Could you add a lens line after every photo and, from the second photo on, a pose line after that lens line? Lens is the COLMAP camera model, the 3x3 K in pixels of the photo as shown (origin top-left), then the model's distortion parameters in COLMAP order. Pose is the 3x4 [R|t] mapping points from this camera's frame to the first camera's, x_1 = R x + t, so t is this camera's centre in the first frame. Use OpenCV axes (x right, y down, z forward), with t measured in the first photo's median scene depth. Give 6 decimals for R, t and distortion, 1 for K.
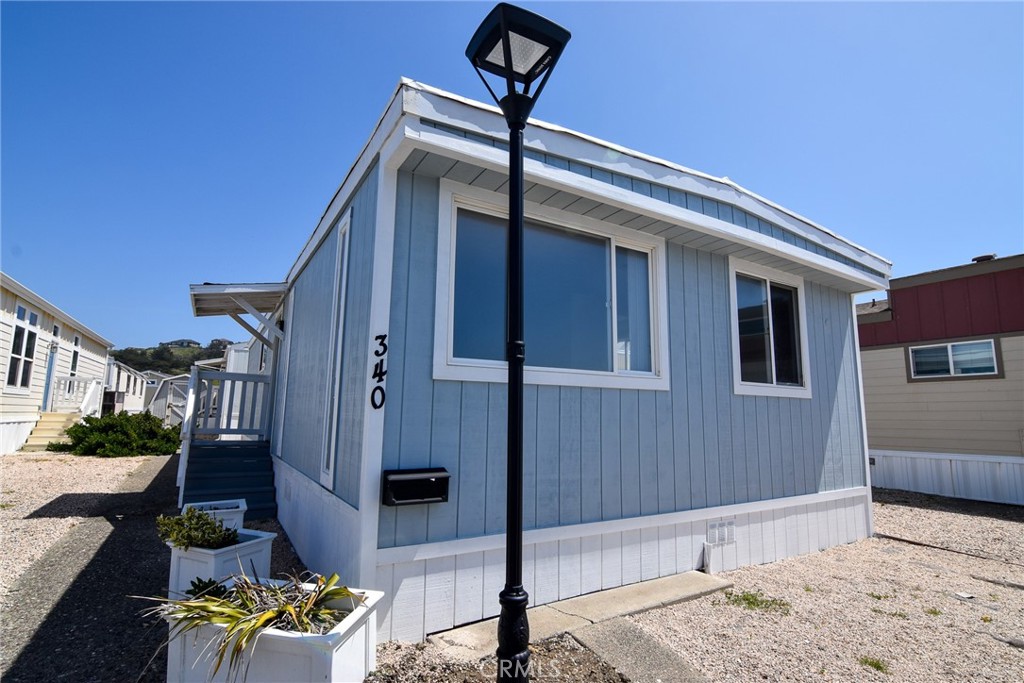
lens RADIAL K [[499.9, 0, 510.6], [0, 499.9, 337.9], [0, 0, 1]] dist [-0.014887, -0.004913]
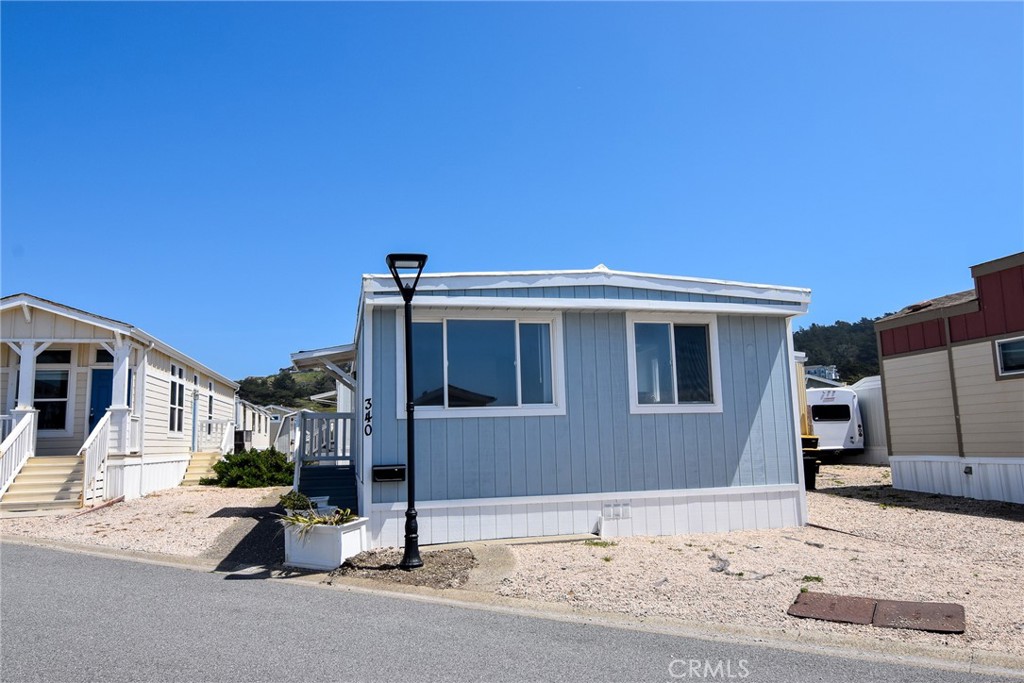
lens RADIAL K [[698.6, 0, 510.4], [0, 698.6, 337.0], [0, 0, 1]] dist [-0.009403, -0.002917]
pose [[0.953023, -0.085172, -0.290678, 0.734994], [0.086799, 0.996199, -0.007316, -0.119859], [0.290196, -0.018258, 0.956793, -0.991260]]
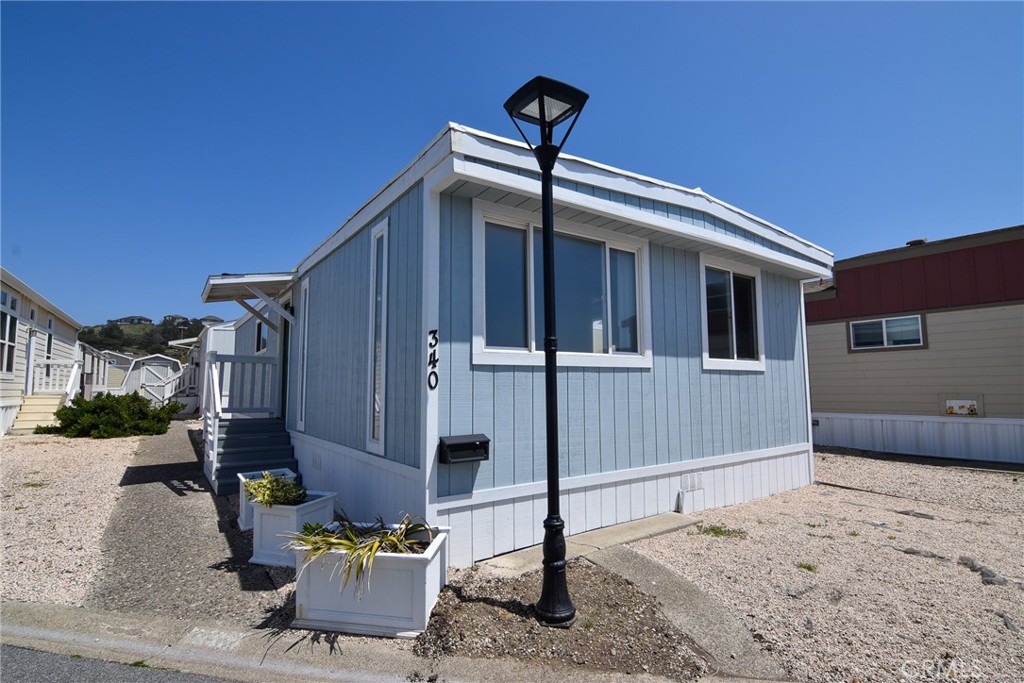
lens RADIAL K [[499.9, 0, 510.5], [0, 499.9, 338.1], [0, 0, 1]] dist [-0.014887, -0.004913]
pose [[0.997550, -0.014555, 0.068433, -0.100143], [0.010741, 0.998386, 0.055769, -0.034977], [-0.069134, -0.054897, 0.996096, -0.169209]]
